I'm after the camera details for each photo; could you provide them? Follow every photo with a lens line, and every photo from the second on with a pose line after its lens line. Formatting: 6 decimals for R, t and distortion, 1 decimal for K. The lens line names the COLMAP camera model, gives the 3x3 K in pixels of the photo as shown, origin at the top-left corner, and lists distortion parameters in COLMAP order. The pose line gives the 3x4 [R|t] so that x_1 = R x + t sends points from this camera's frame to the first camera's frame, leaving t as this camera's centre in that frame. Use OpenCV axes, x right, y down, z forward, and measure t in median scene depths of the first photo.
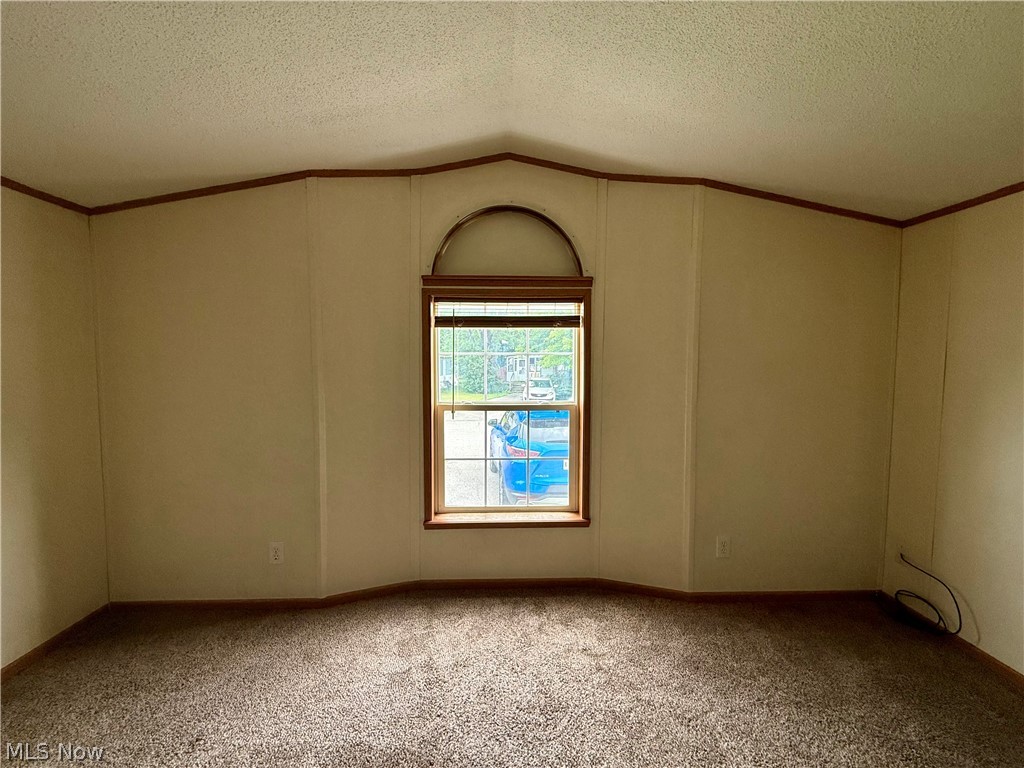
lens RADIAL K [[408.6, 0, 507.9], [0, 408.6, 387.2], [0, 0, 1]] dist [0.001460, -0.000751]
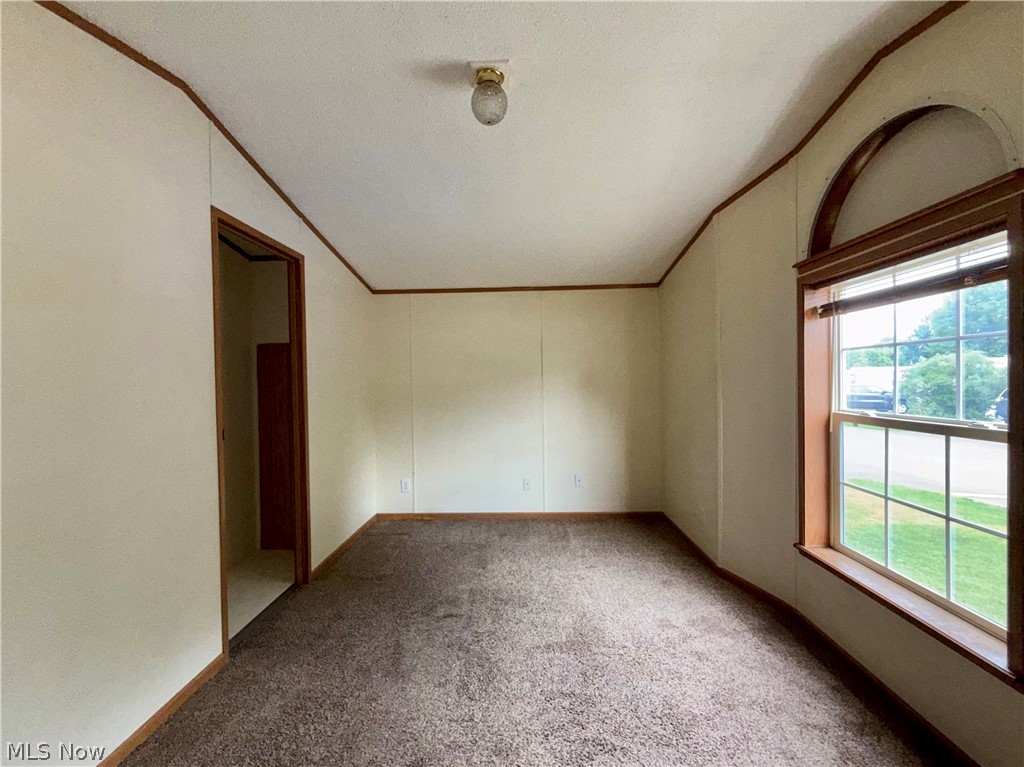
lens RADIAL K [[408.6, 0, 506.2], [0, 408.6, 390.5], [0, 0, 1]] dist [0.001460, -0.000751]
pose [[-0.072695, 0.027249, -0.996982, 0.725385], [-0.029256, 0.999138, 0.029441, -0.006140], [0.996925, 0.031308, -0.071836, 0.442910]]
